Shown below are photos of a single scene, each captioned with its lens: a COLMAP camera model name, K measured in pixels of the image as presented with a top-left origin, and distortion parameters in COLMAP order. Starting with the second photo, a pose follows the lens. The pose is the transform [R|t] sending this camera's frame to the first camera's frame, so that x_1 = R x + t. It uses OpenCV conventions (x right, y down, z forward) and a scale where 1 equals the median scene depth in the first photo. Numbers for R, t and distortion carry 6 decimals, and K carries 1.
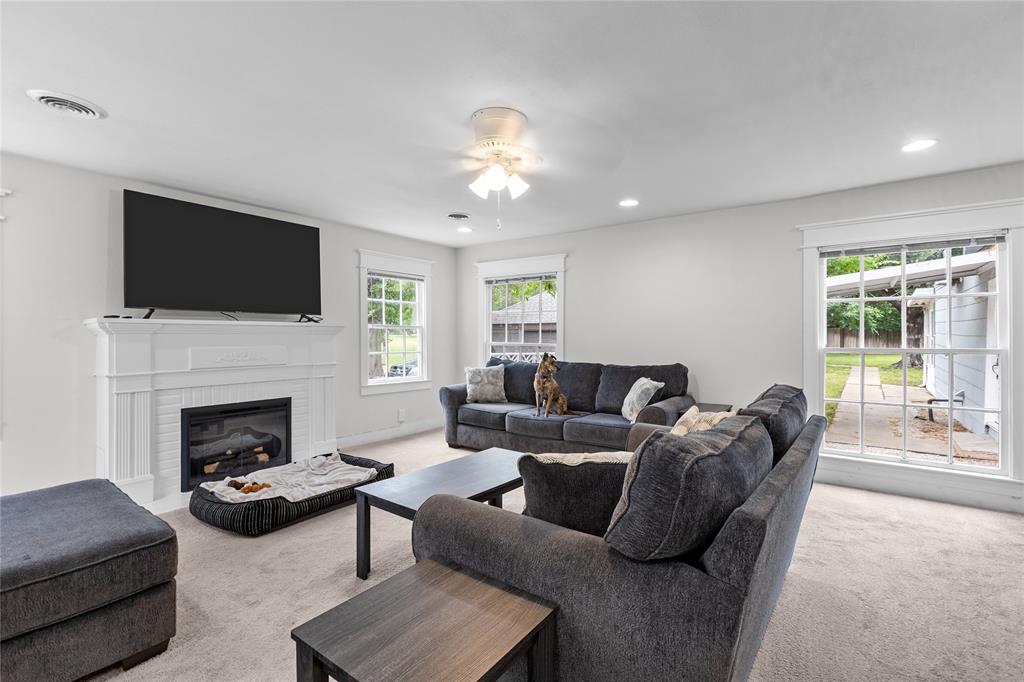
lens RADIAL K [[456.1, 0, 512.4], [0, 456.1, 335.0], [0, 0, 1]] dist [-0.000270, 0.000174]
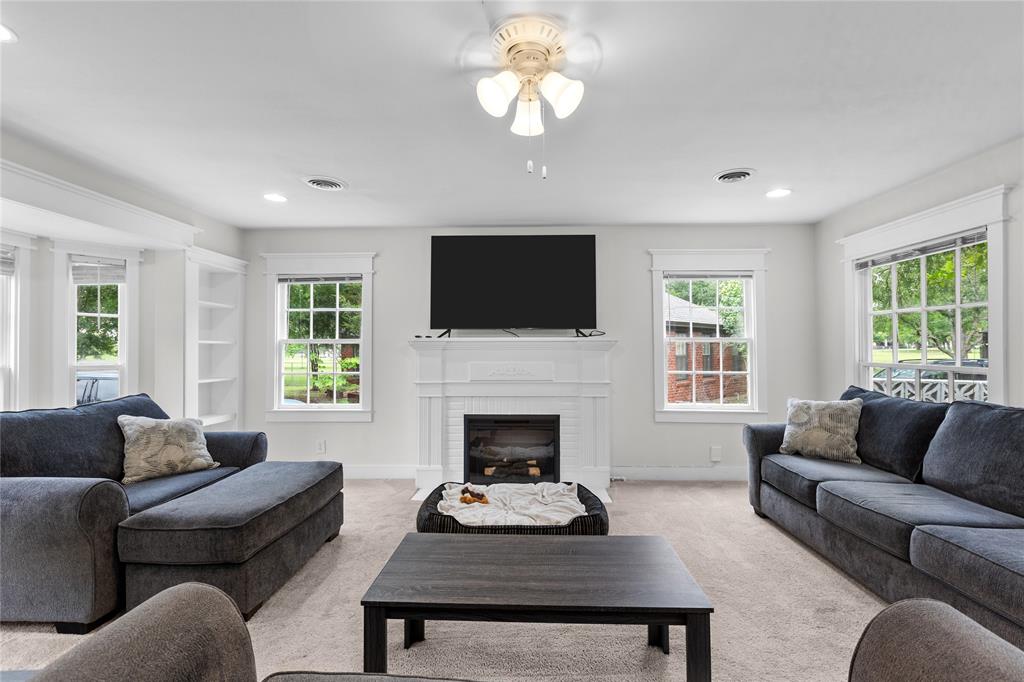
lens RADIAL K [[456.1, 0, 519.8], [0, 456.1, 342.0], [0, 0, 1]] dist [-0.000270, 0.000174]
pose [[0.590243, -0.016053, -0.807066, 0.240758], [0.003230, 0.999841, -0.017525, -0.001654], [0.807219, 0.007737, 0.590201, 0.343171]]
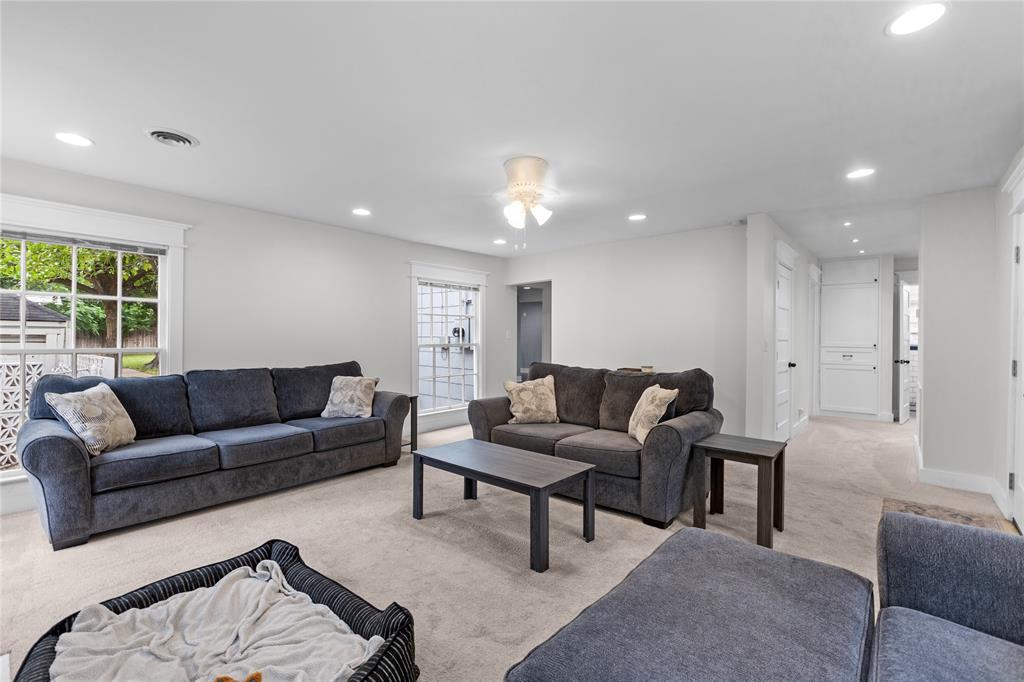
lens RADIAL K [[456.1, 0, 507.0], [0, 456.1, 340.0], [0, 0, 1]] dist [-0.000270, 0.000174]
pose [[0.071686, -0.005686, 0.997411, -0.697775], [-0.003800, 0.999975, 0.005974, 0.002321], [-0.997420, -0.004218, 0.071662, 0.515706]]
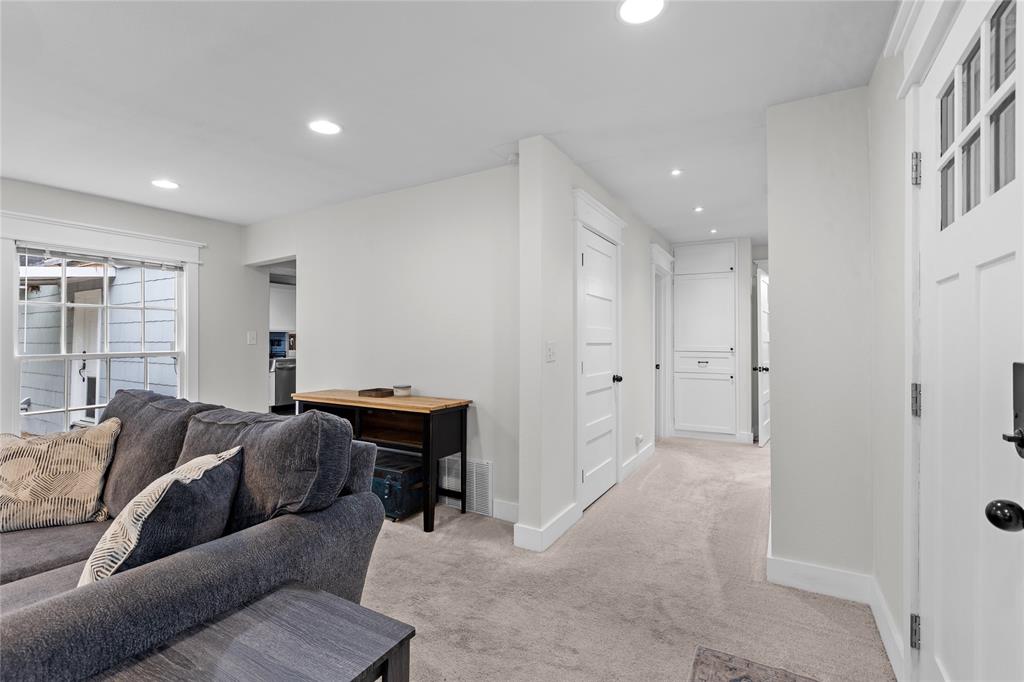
lens RADIAL K [[456.1, 0, 512.8], [0, 456.1, 336.8], [0, 0, 1]] dist [-0.000270, 0.000174]
pose [[-0.113416, 0.010628, 0.993491, -0.273873], [0.002582, 0.999943, -0.010403, 0.002627], [-0.993544, 0.001385, -0.113437, 0.148660]]
